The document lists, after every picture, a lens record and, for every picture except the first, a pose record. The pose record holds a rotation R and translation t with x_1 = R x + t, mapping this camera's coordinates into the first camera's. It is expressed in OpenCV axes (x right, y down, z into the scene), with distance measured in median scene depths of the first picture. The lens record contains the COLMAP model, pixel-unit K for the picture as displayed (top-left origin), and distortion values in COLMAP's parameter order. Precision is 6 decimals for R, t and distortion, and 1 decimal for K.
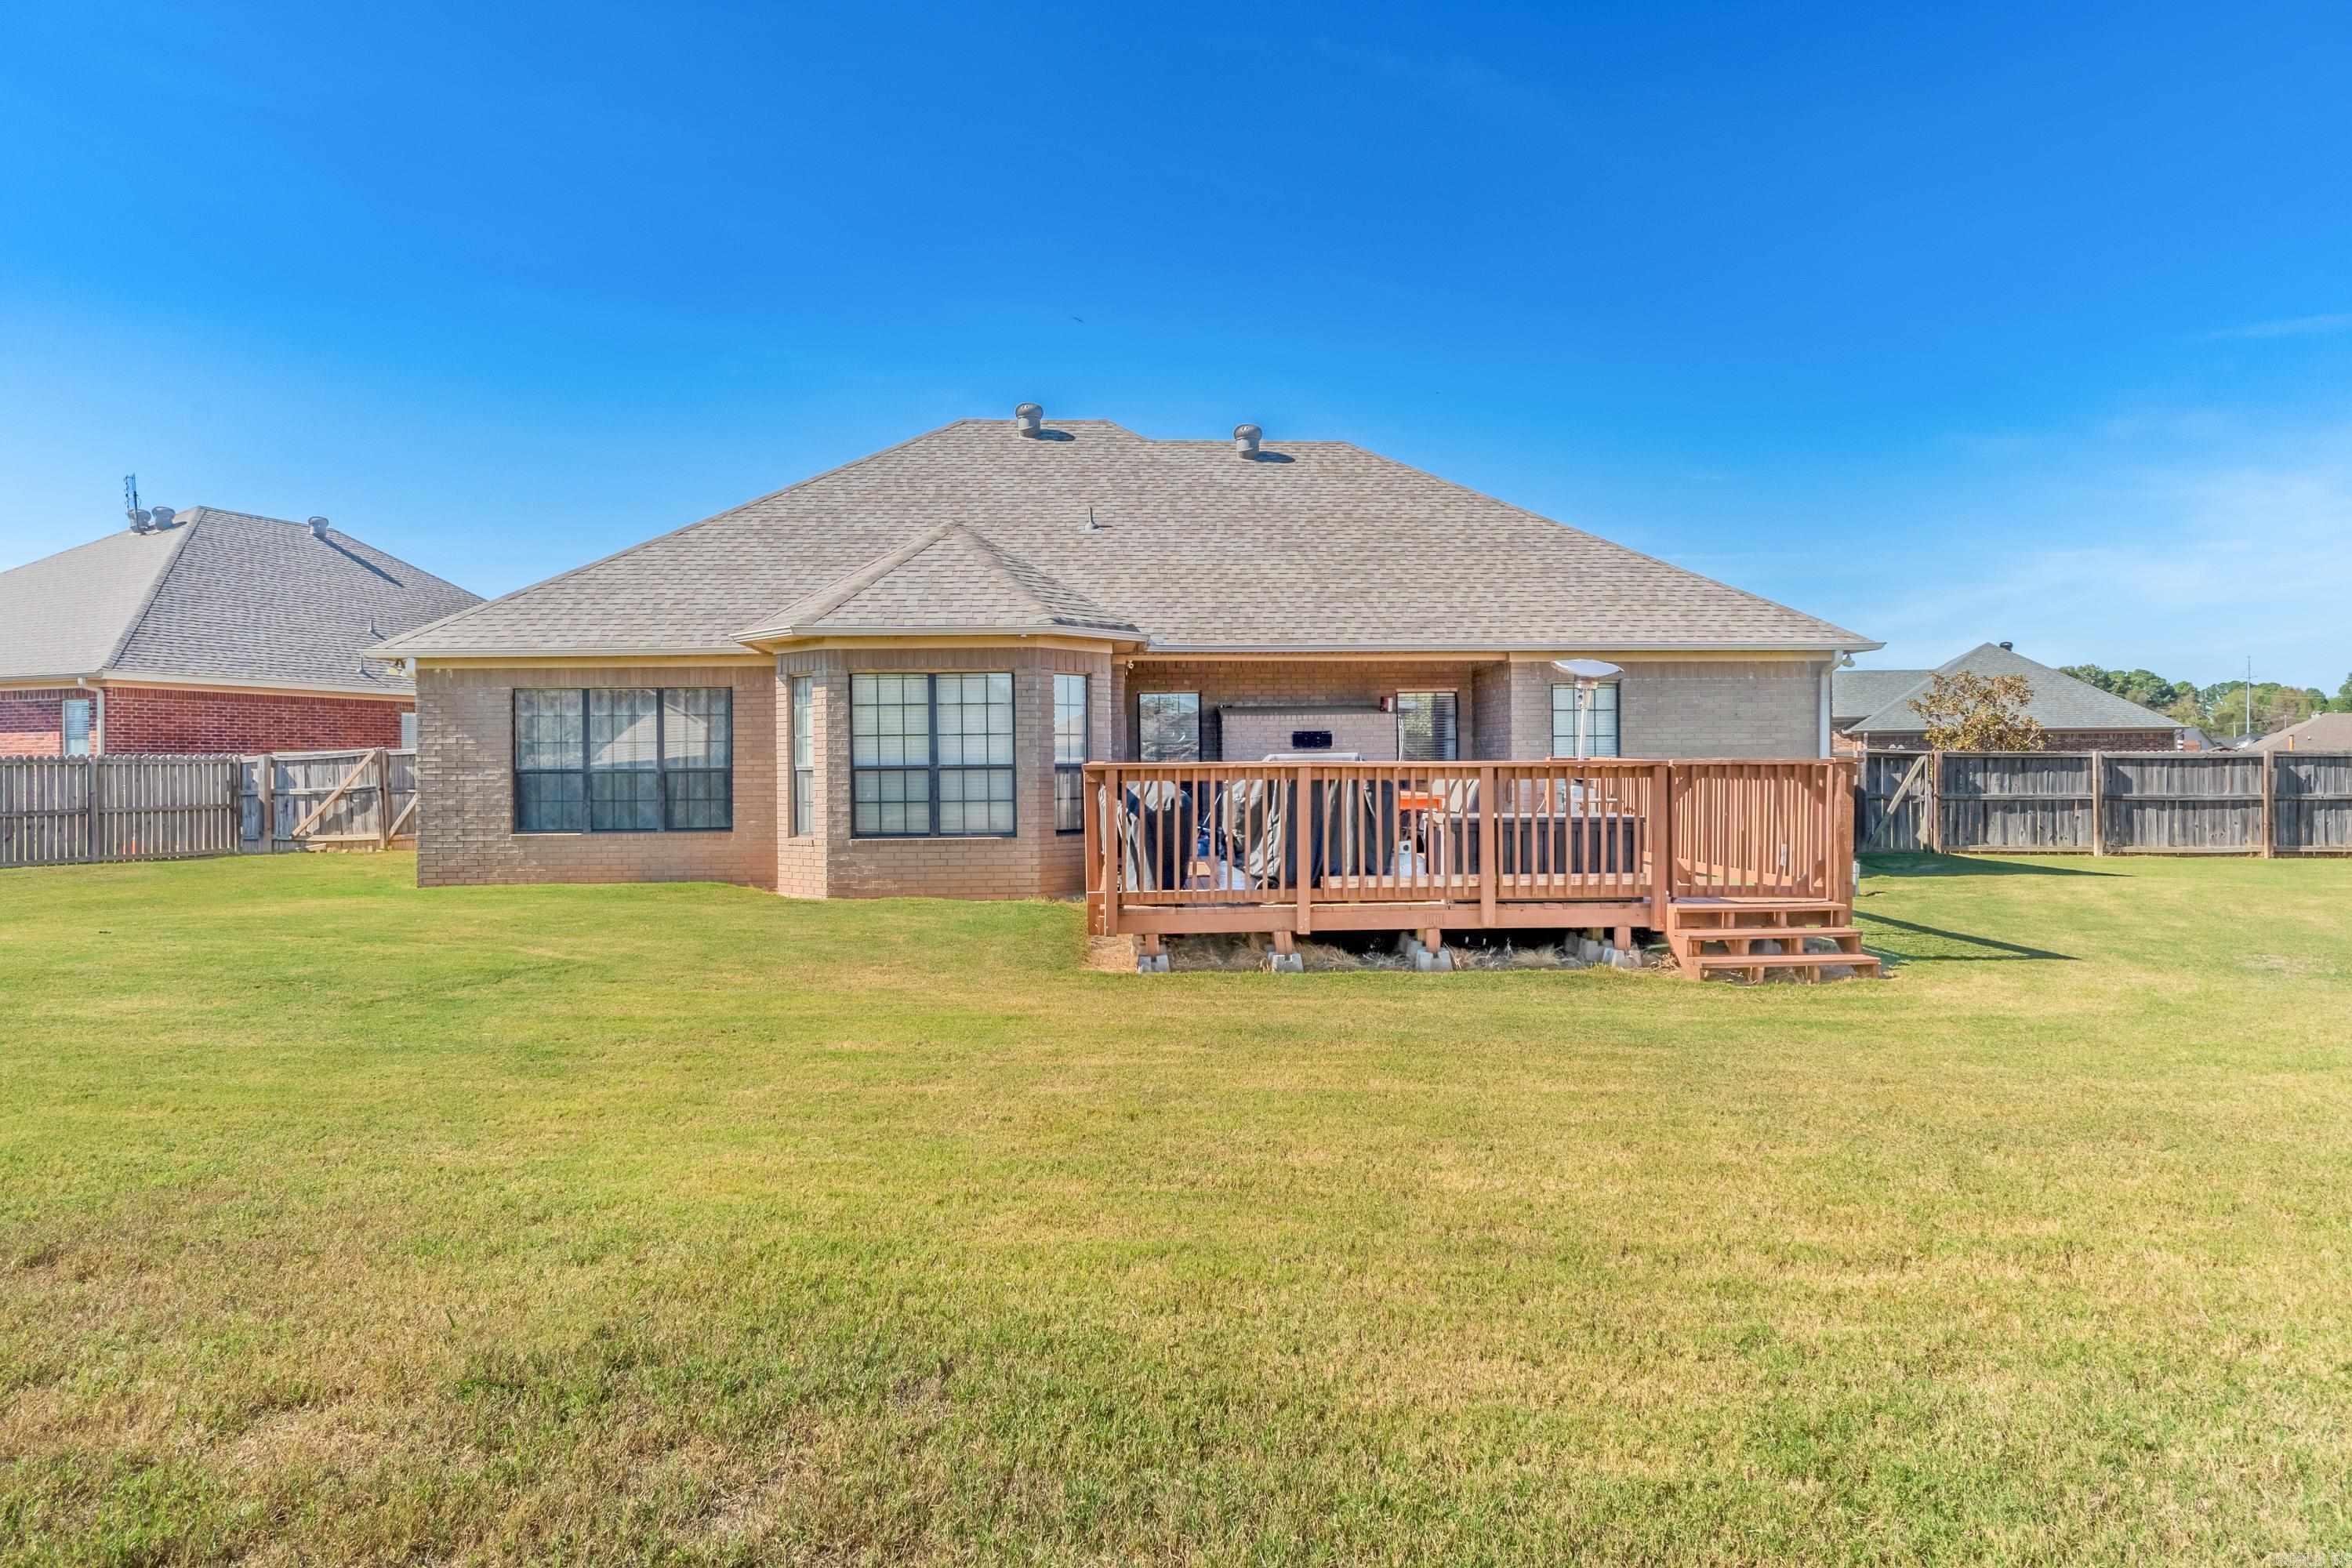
lens RADIAL K [[1617.4, 0, 1192.4], [0, 1617.4, 778.0], [0, 0, 1]] dist [0.035786, -0.003990]
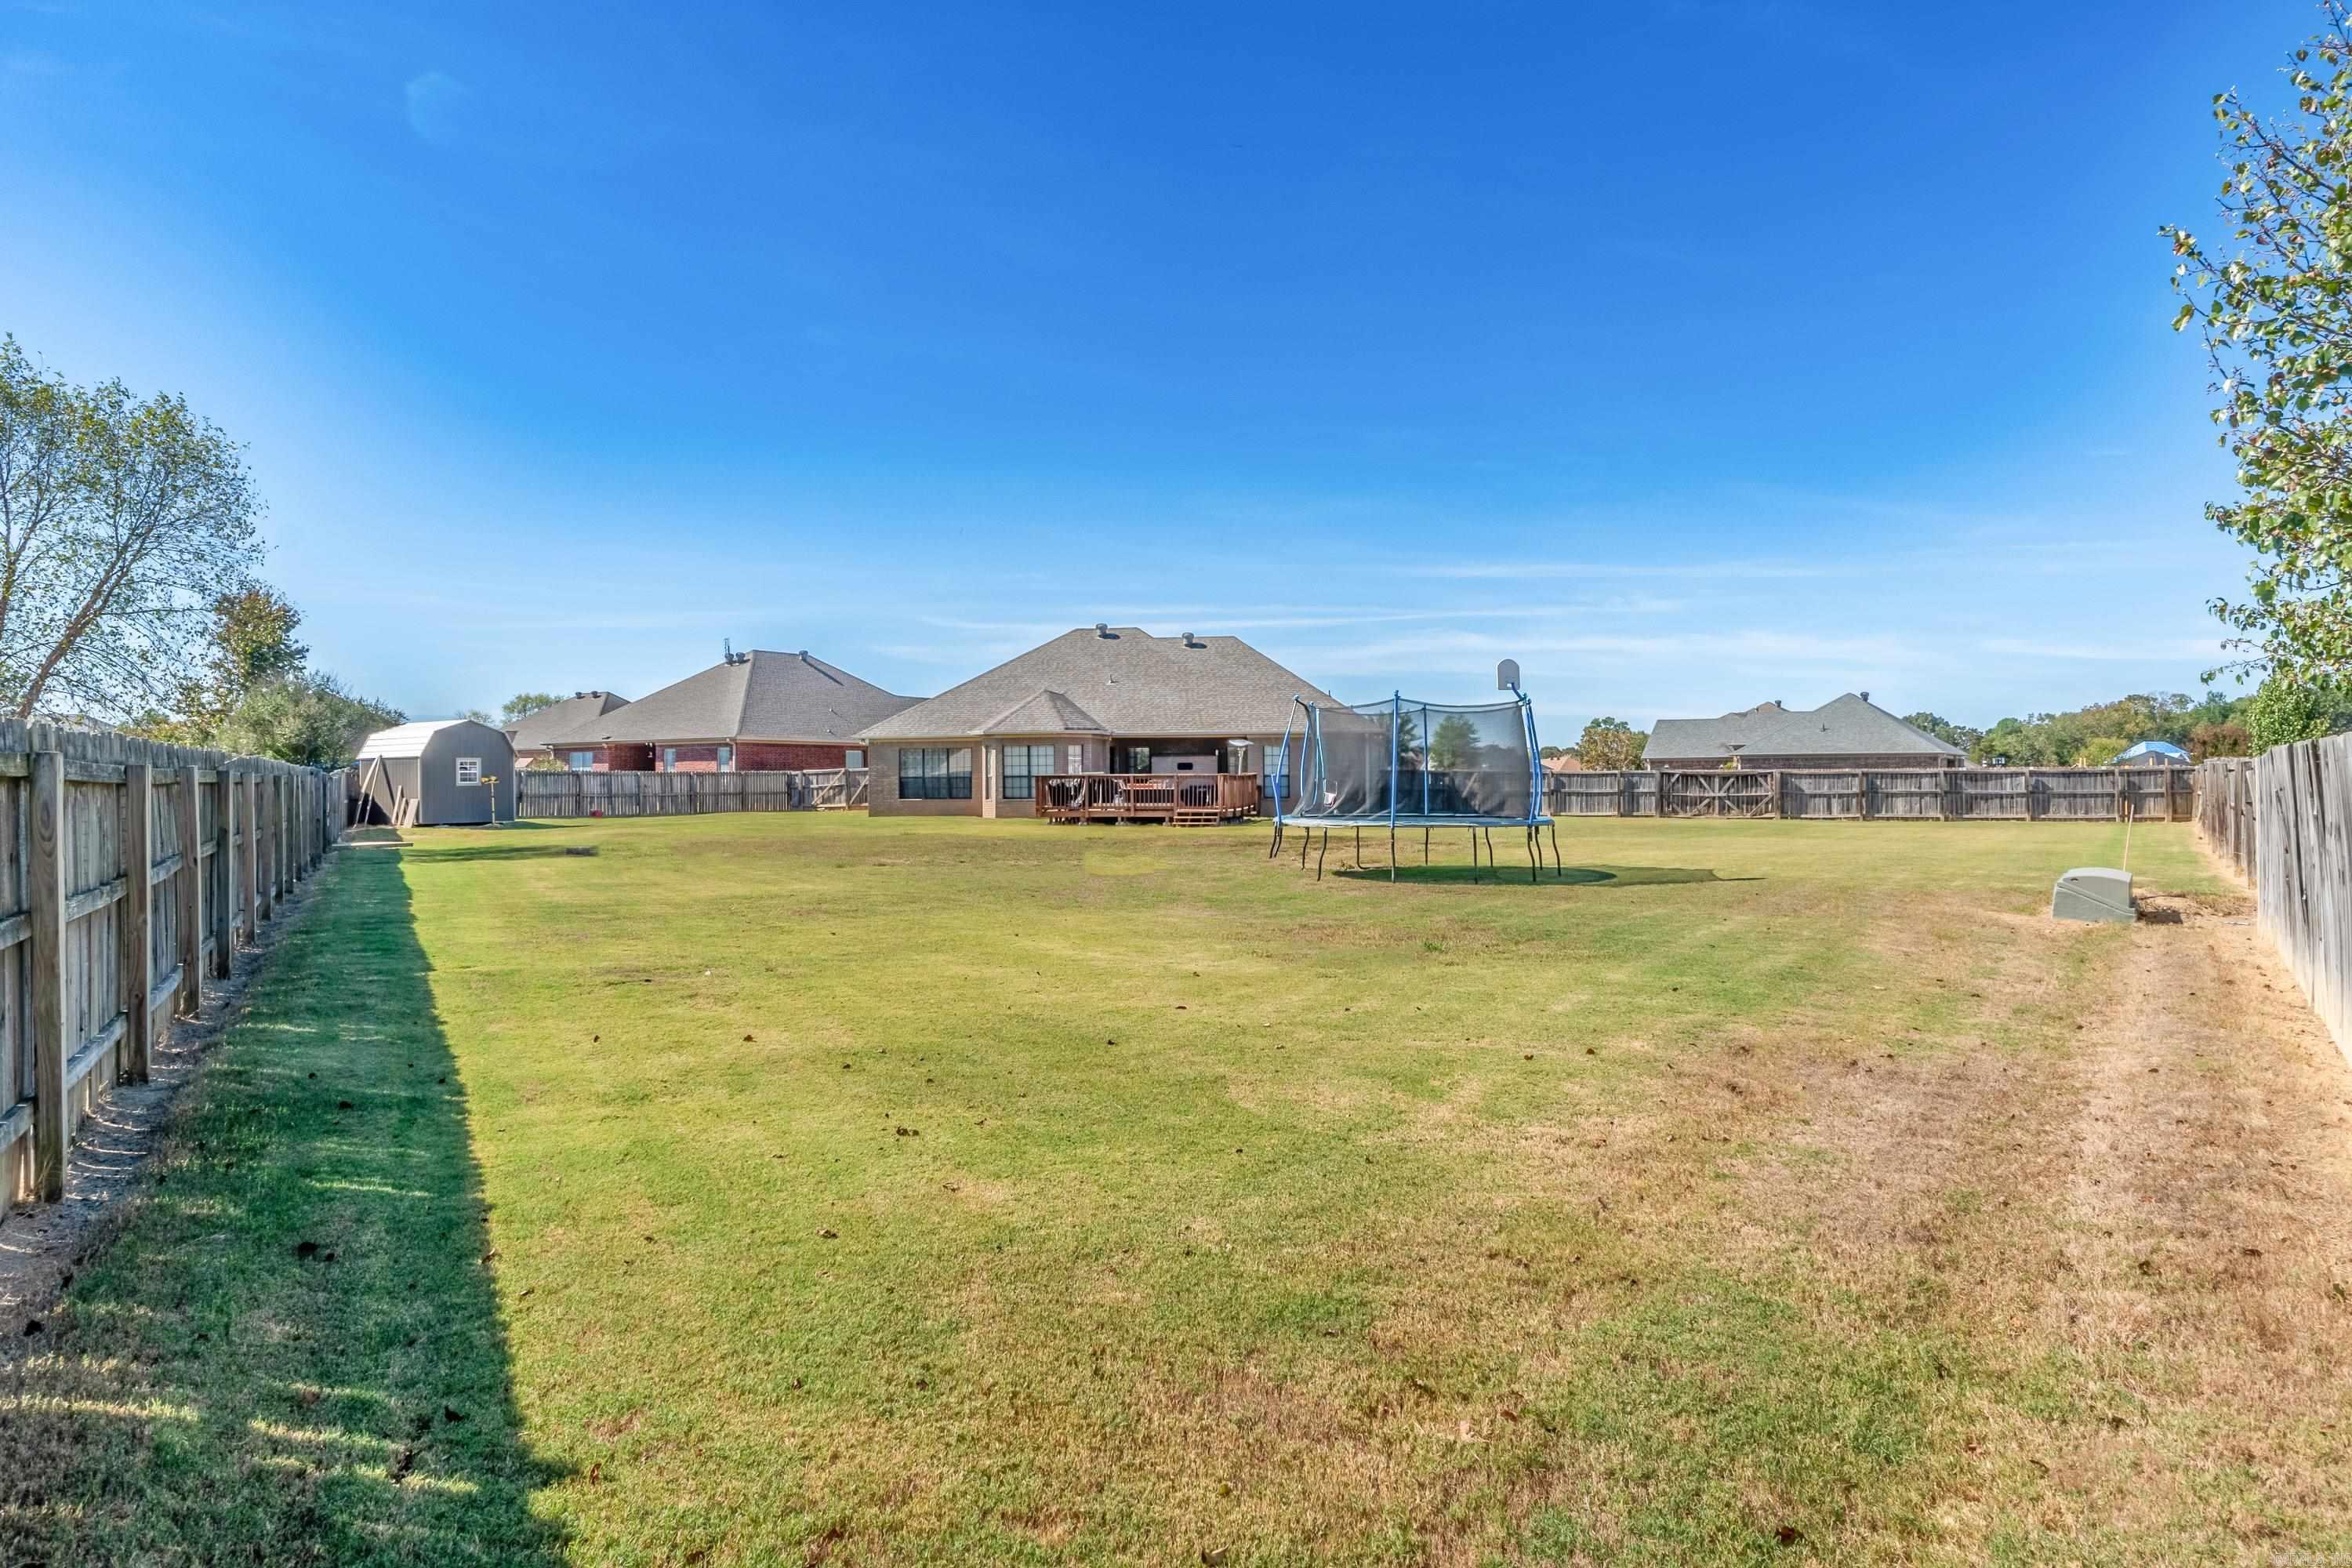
lens RADIAL K [[1617.4, 0, 1168.8], [0, 1617.4, 787.3], [0, 0, 1]] dist [0.035786, -0.003990]
pose [[0.976529, 0.003970, -0.215347, 0.627326], [-0.004428, 0.999989, -0.001643, 0.014929], [0.215338, 0.002558, 0.976536, -1.600401]]
